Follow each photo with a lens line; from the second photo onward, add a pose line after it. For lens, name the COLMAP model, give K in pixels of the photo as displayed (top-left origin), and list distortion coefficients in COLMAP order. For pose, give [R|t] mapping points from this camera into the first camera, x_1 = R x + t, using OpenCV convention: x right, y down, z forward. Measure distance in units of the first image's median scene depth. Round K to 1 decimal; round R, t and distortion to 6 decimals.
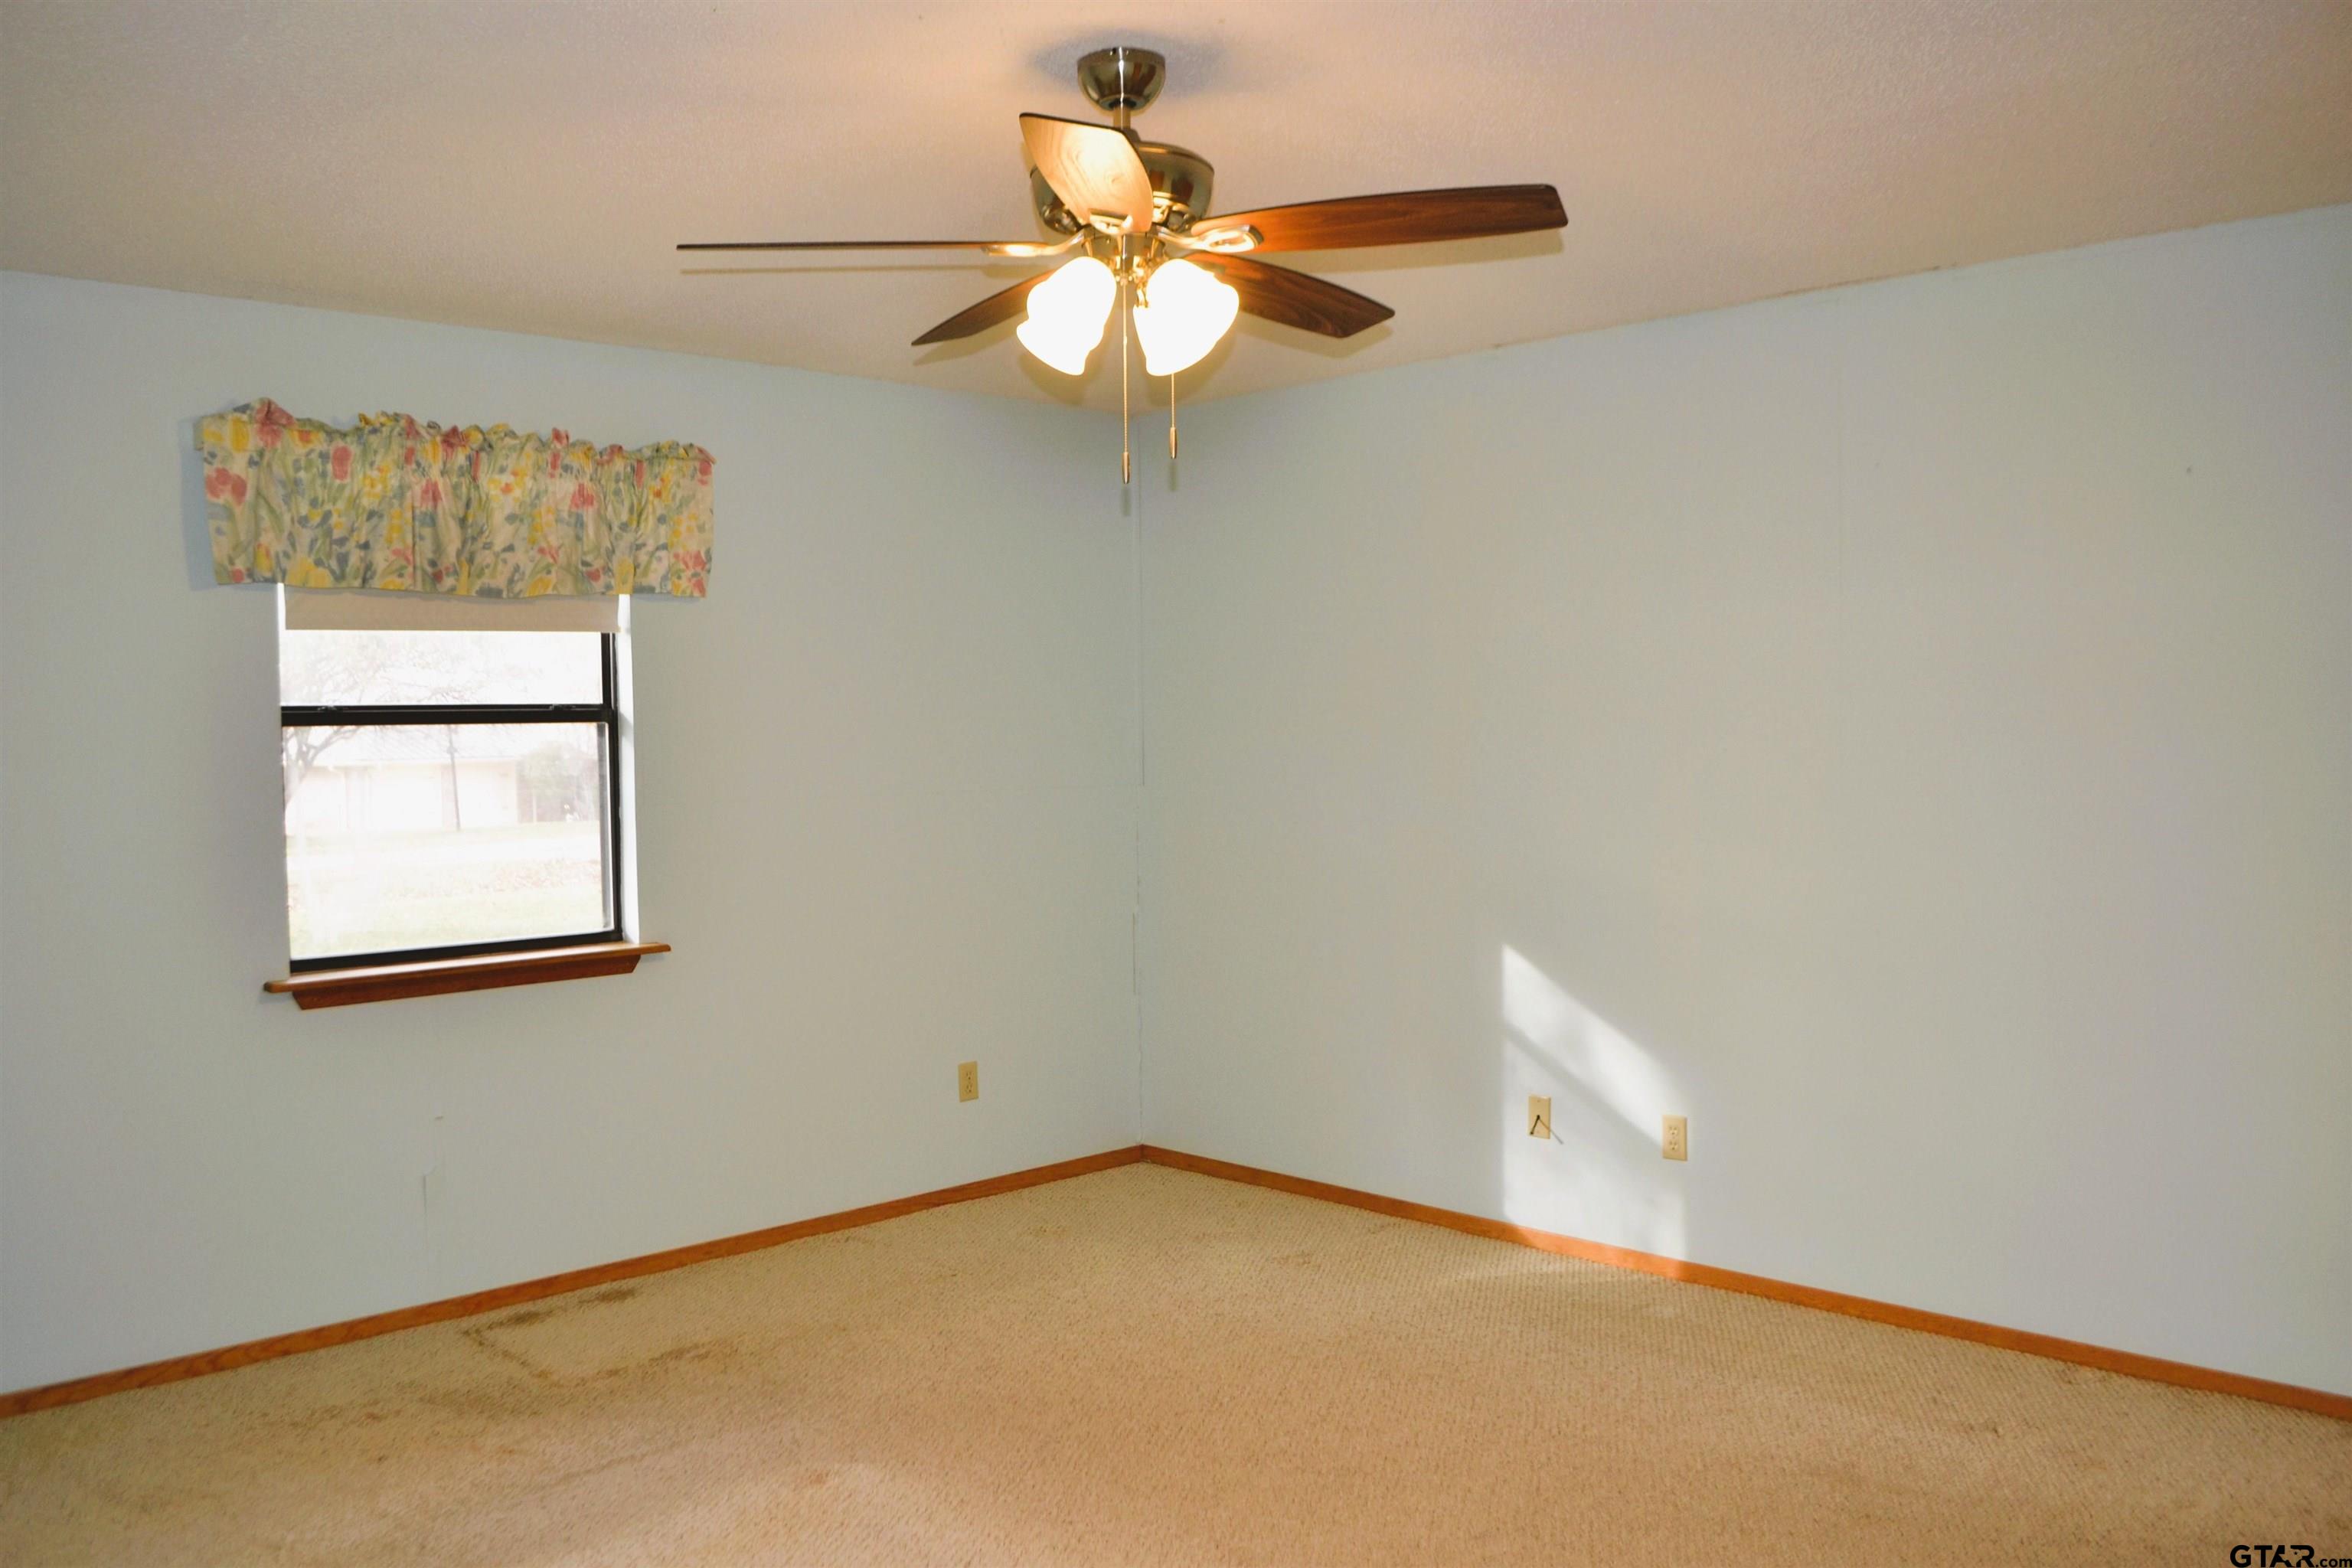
lens RADIAL K [[1890.7, 0, 1169.4], [0, 1890.7, 778.7], [0, 0, 1]] dist [-0.079283, 0.008342]
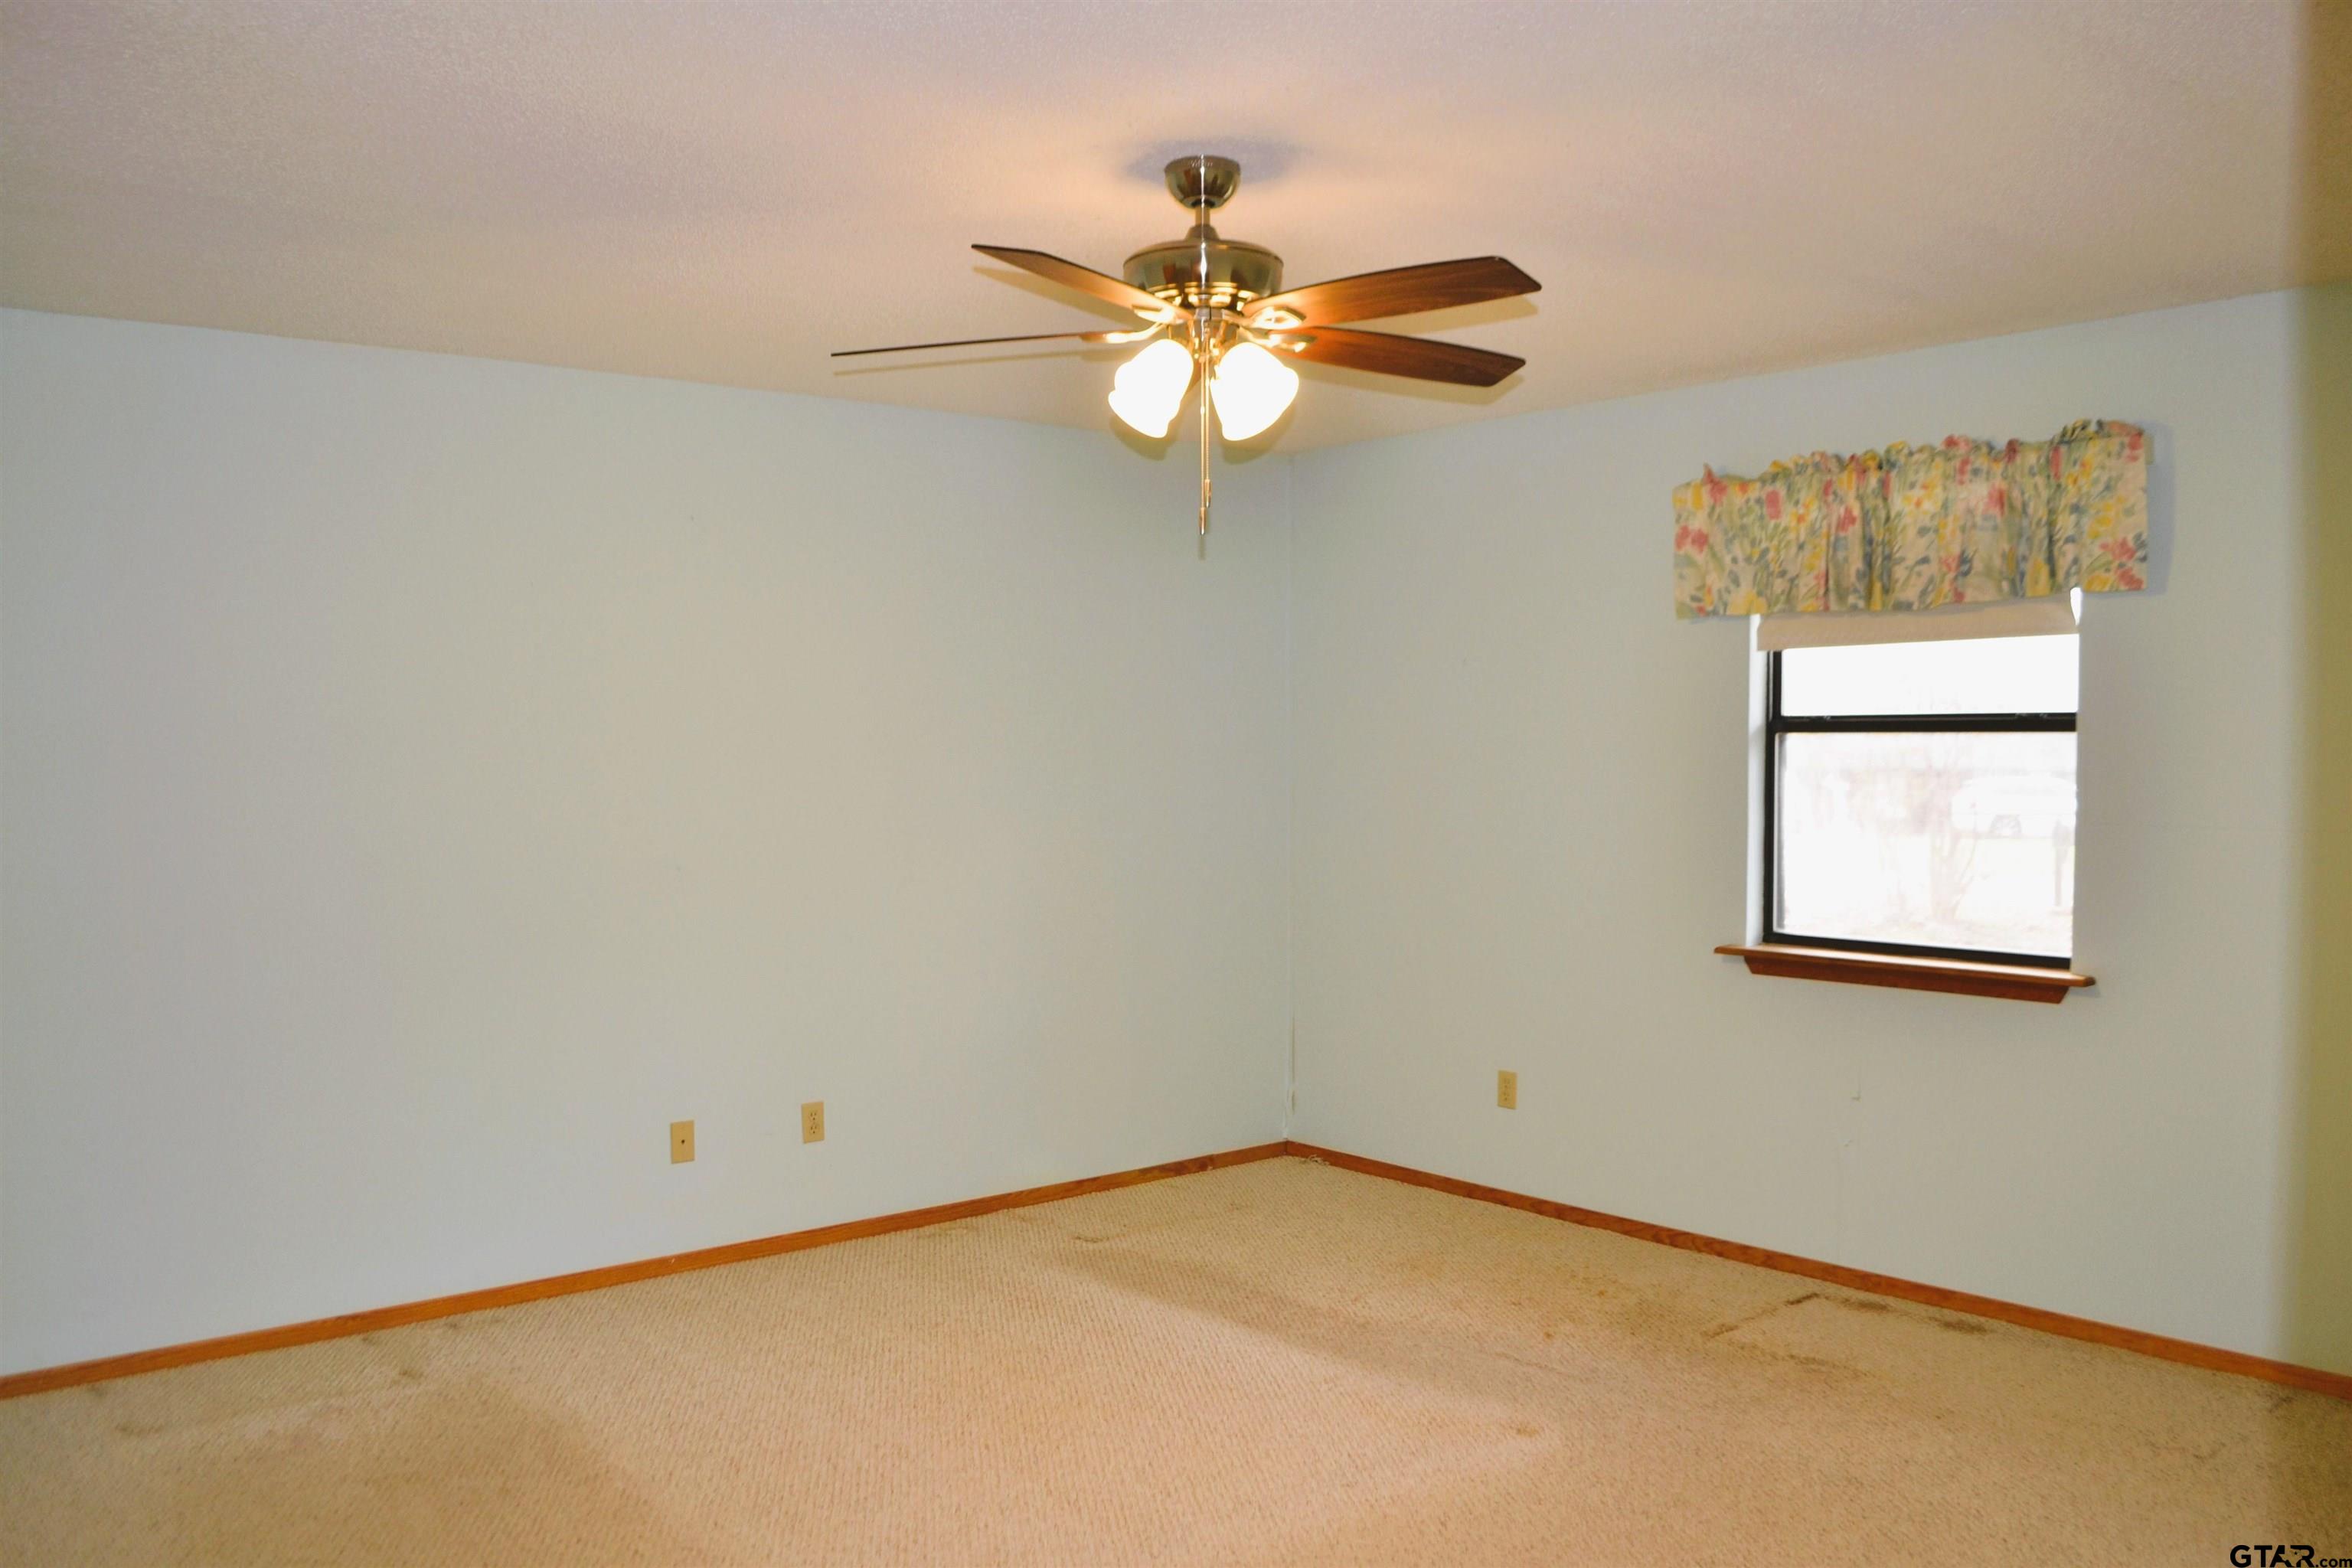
lens RADIAL K [[1890.7, 0, 1163.7], [0, 1890.7, 795.4], [0, 0, 1]] dist [-0.079283, 0.008342]
pose [[-0.079211, 0.040197, -0.996047, 0.698727], [-0.030709, 0.998614, 0.042743, -0.026261], [0.996385, 0.033973, -0.077867, 0.672438]]
